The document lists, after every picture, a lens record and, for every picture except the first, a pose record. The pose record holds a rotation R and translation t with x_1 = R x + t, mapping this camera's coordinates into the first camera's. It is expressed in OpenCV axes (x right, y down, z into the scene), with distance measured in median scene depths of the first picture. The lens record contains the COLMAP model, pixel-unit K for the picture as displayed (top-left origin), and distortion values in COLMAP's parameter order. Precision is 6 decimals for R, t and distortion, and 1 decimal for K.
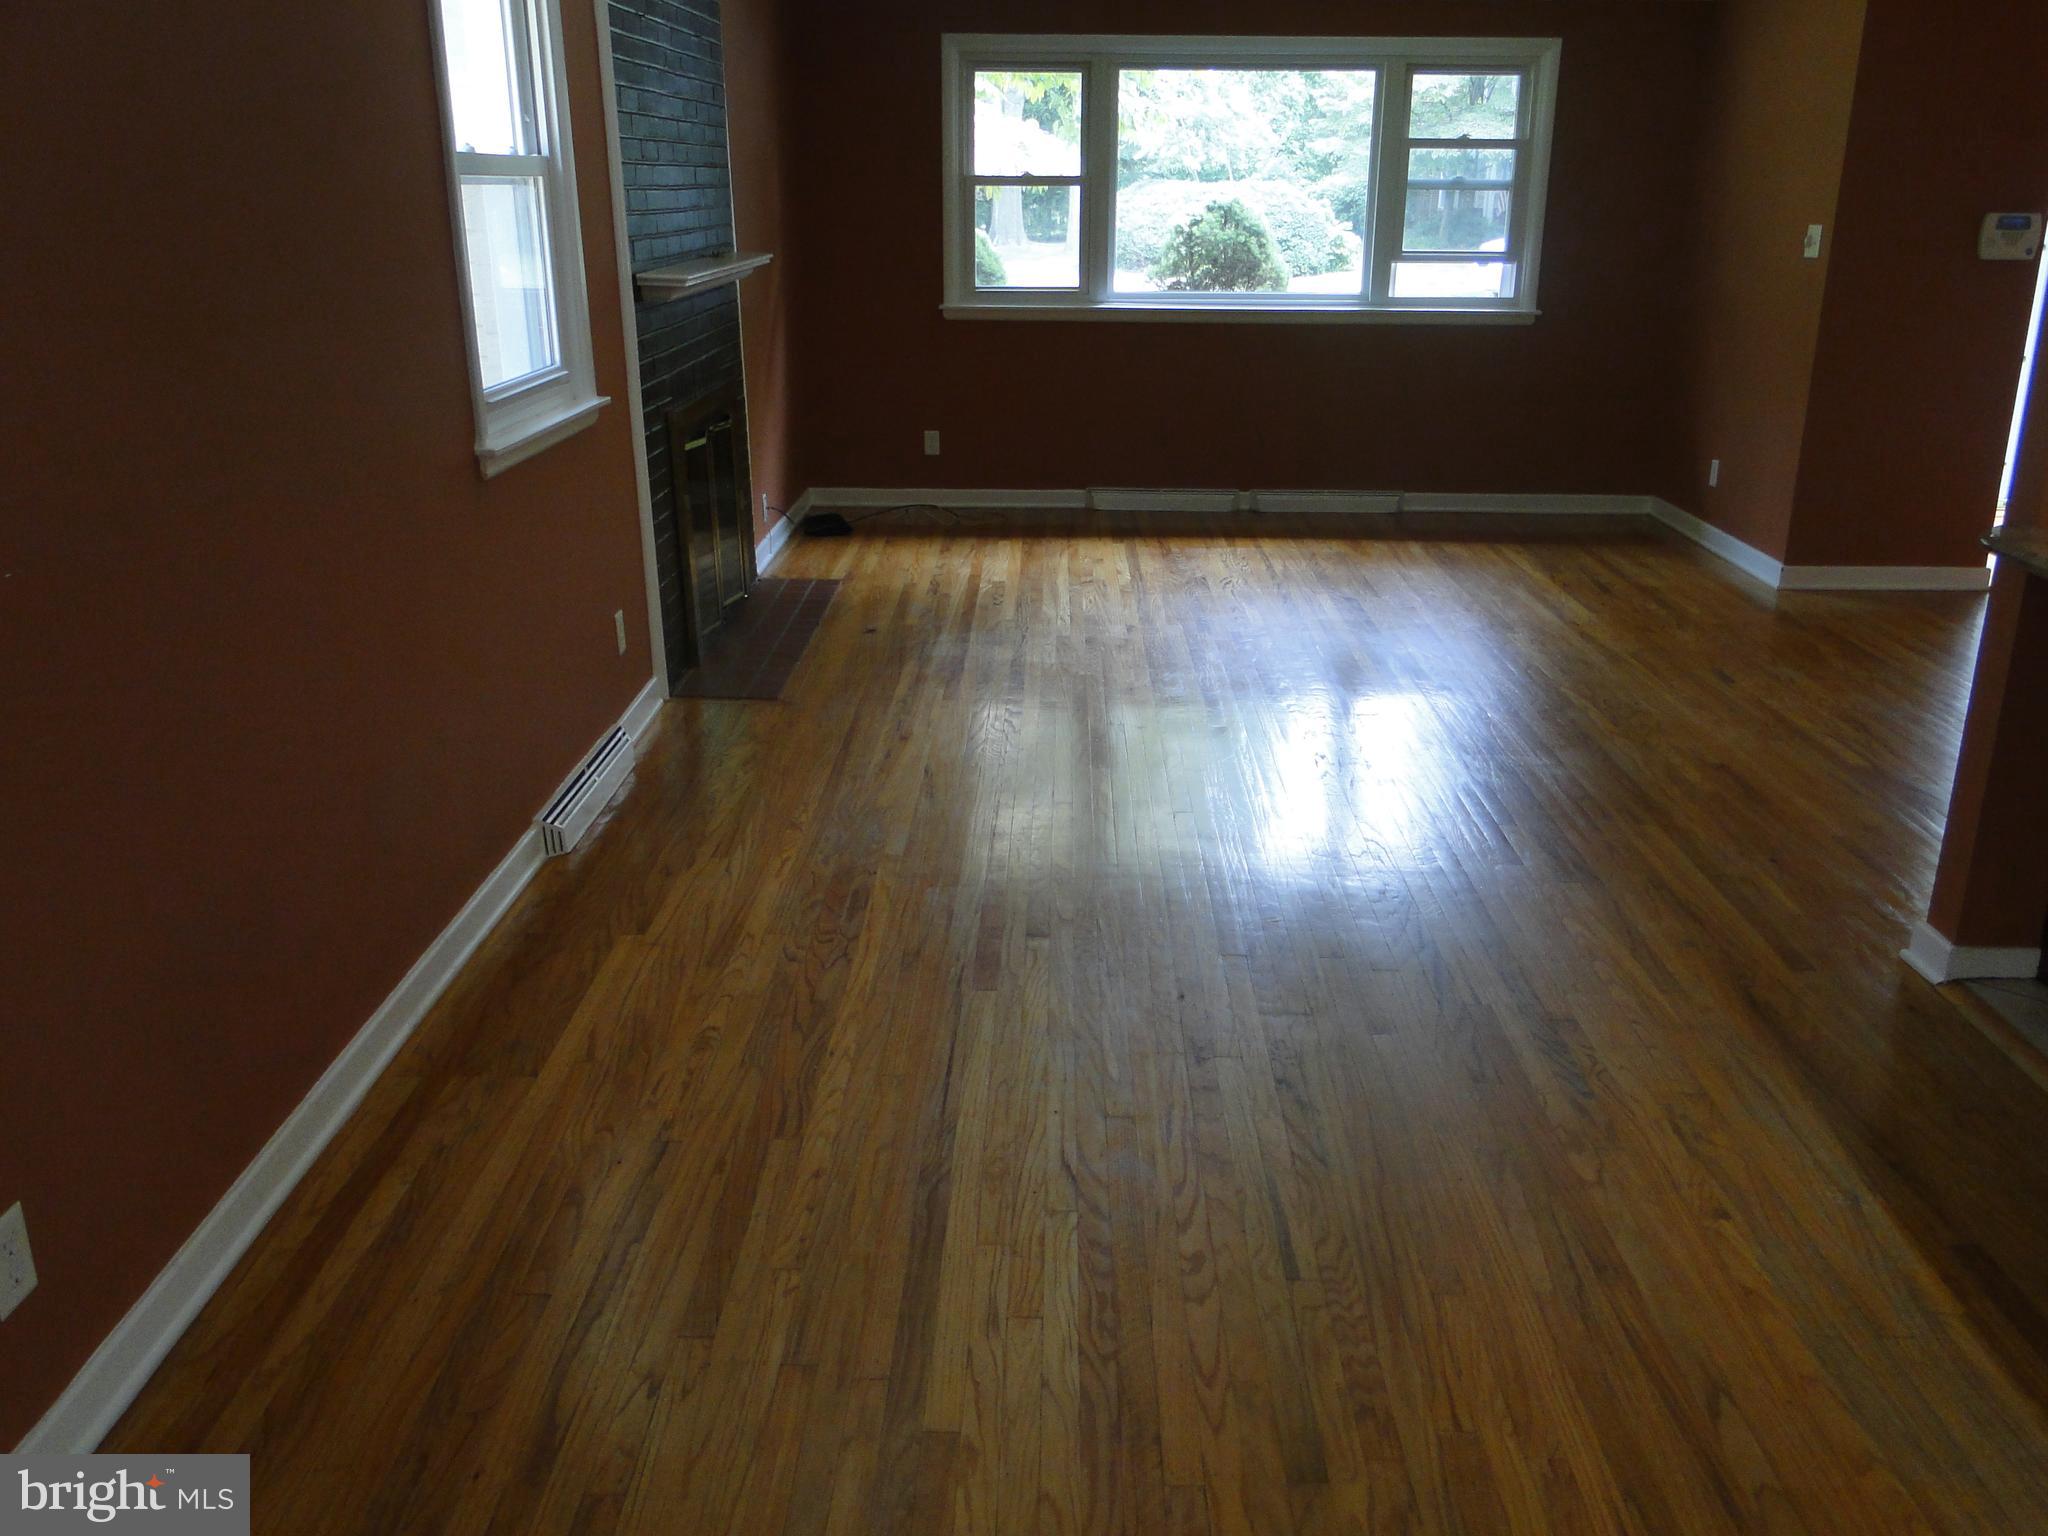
lens RADIAL K [[1672.0, 0, 1017.6], [0, 1672.0, 767.6], [0, 0, 1]] dist [0.000368, -0.003269]
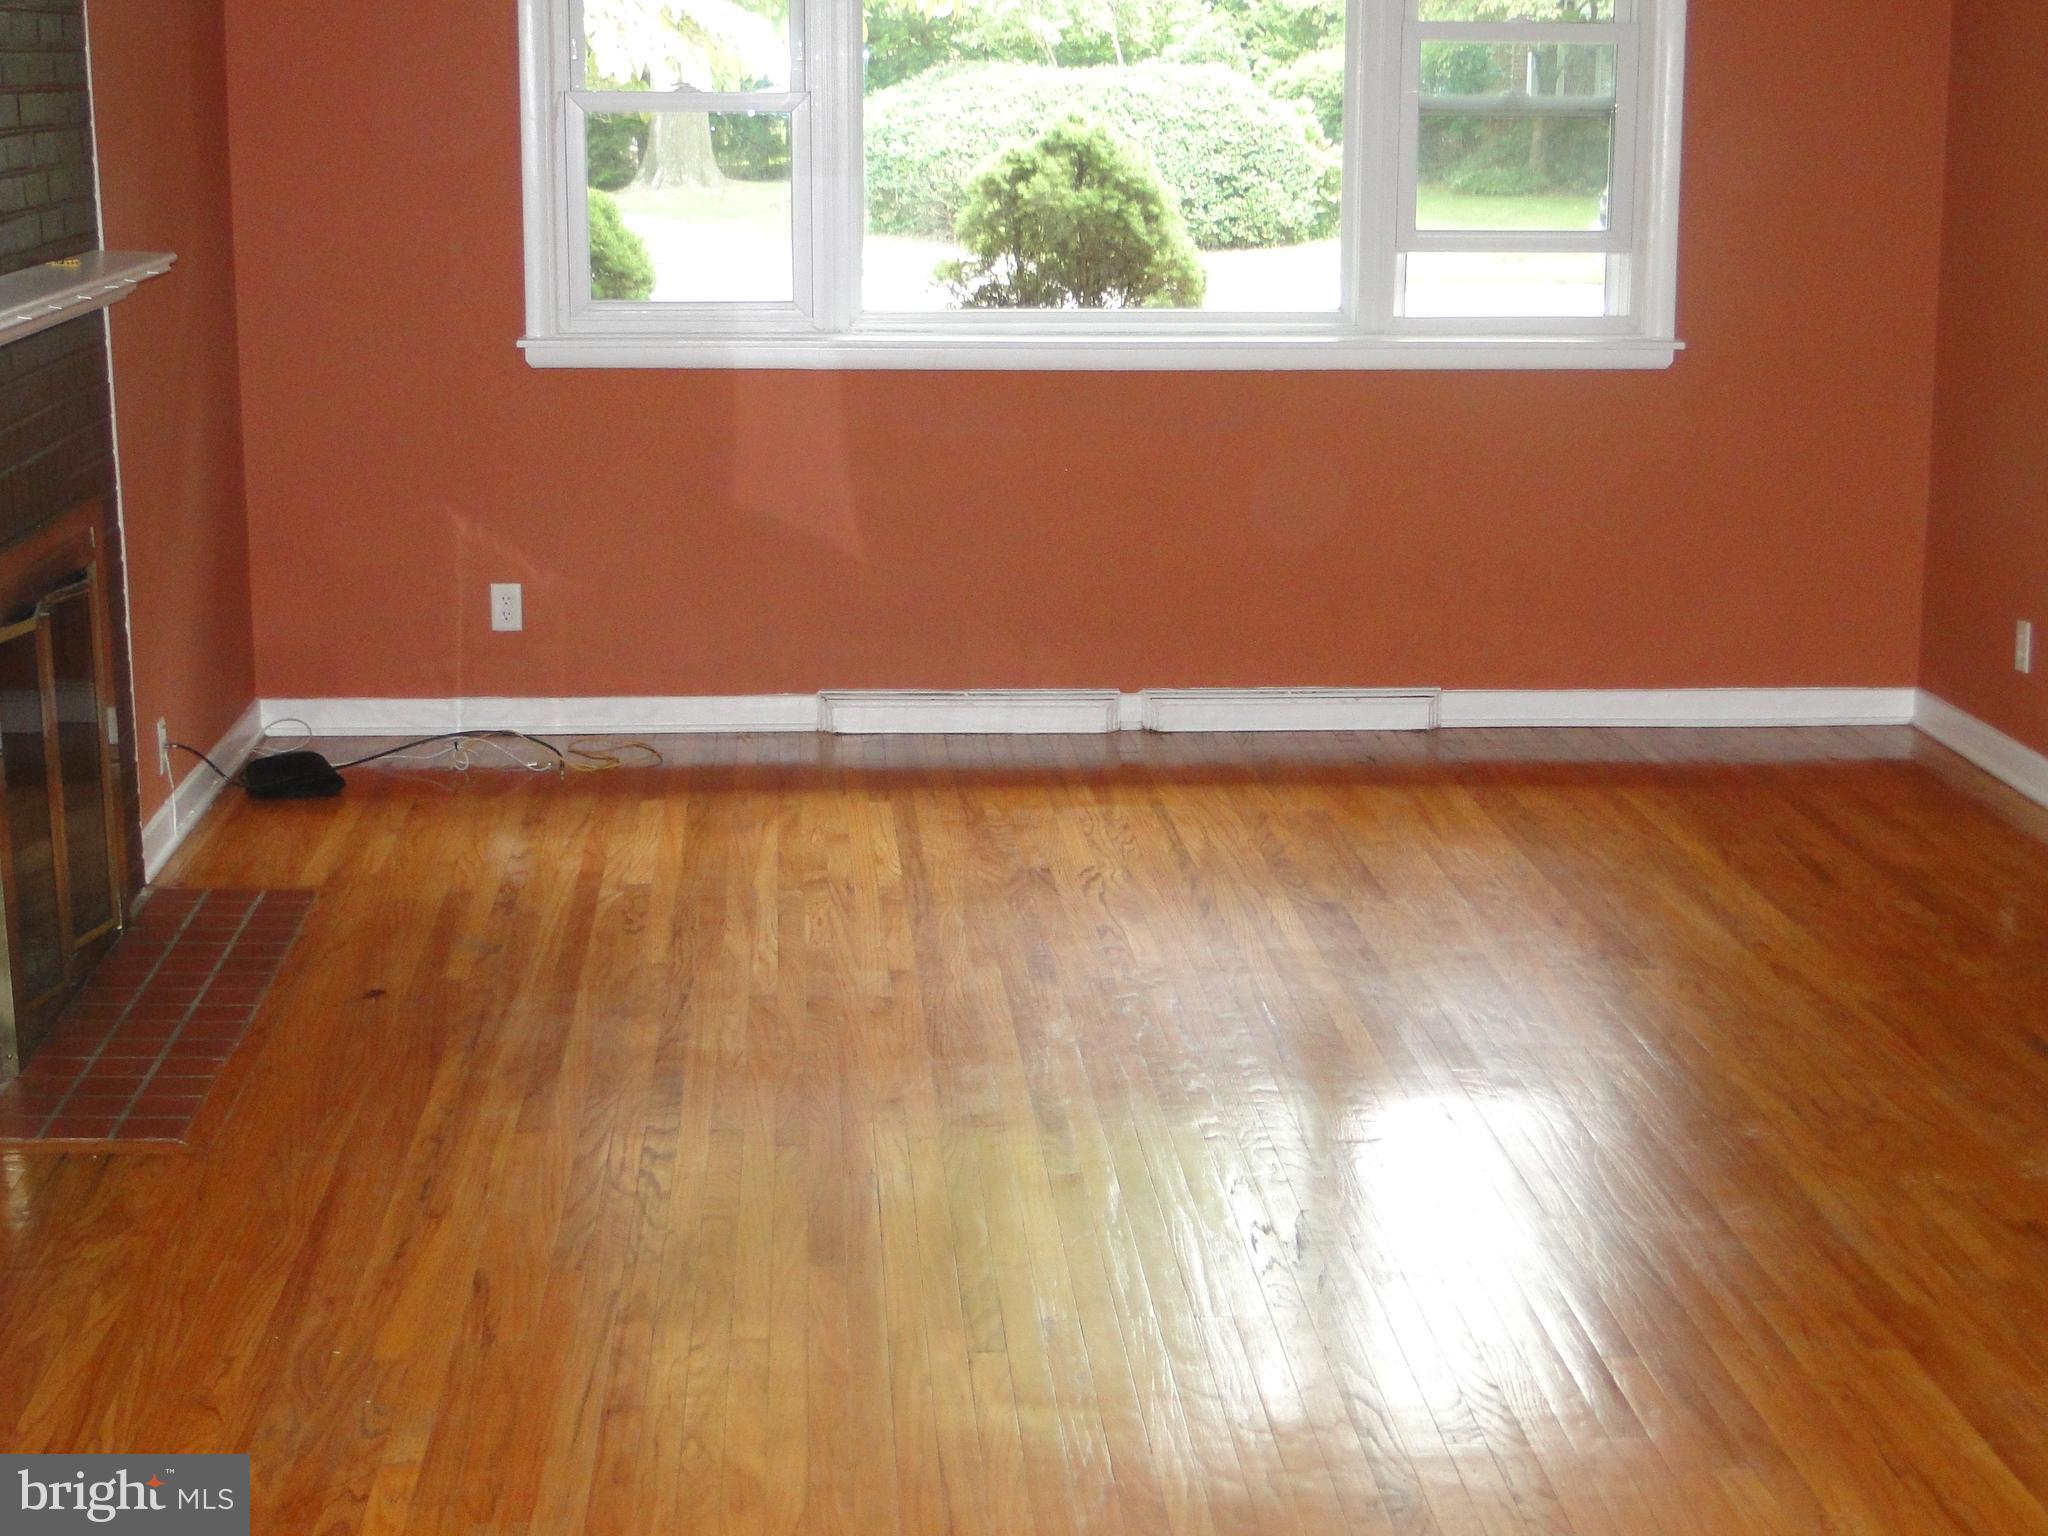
lens RADIAL K [[3482.6, 0, 1027.4], [0, 3482.6, 772.5], [0, 0, 1]] dist [-0.009531, 0.000000]
pose [[0.996210, -0.018567, 0.084970, 0.018519], [0.029445, 0.991258, -0.128610, -0.008180], [-0.081839, 0.130624, 0.988048, -0.044558]]
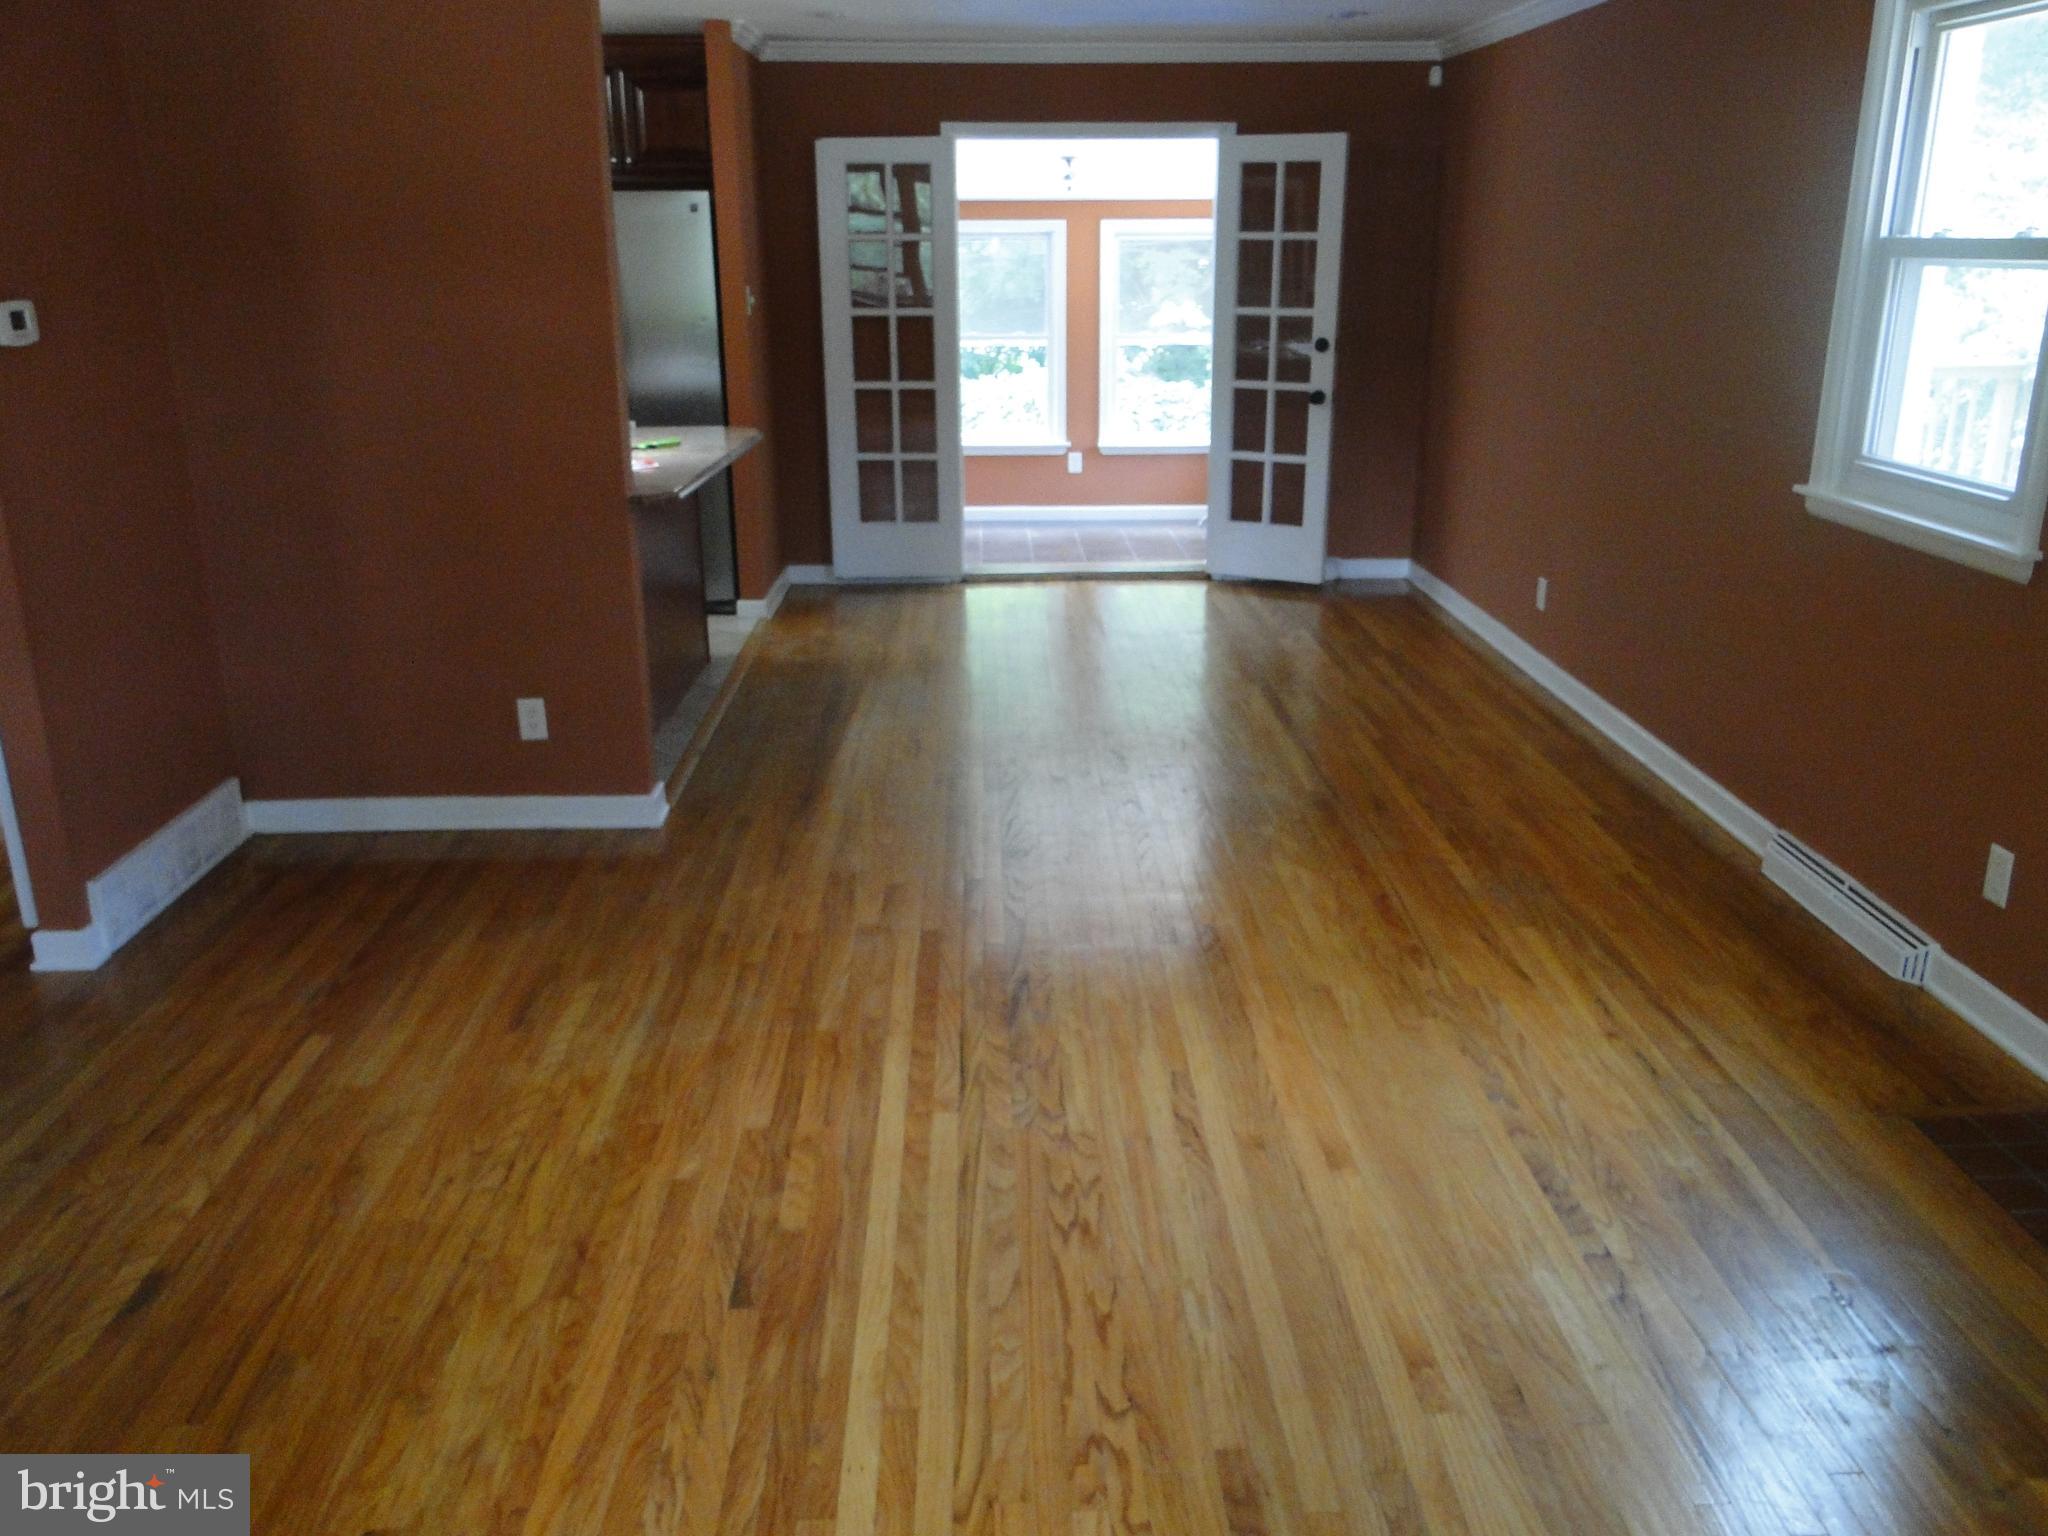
lens RADIAL K [[1672.0, 0, 1023.5], [0, 1672.0, 764.4], [0, 0, 1]] dist [0.000368, -0.003269]
pose [[-0.998578, 0.016131, -0.050812, 0.183493], [-0.017408, 0.802218, 0.596777, -0.447845], [0.050389, 0.596813, -0.800797, 1.251952]]
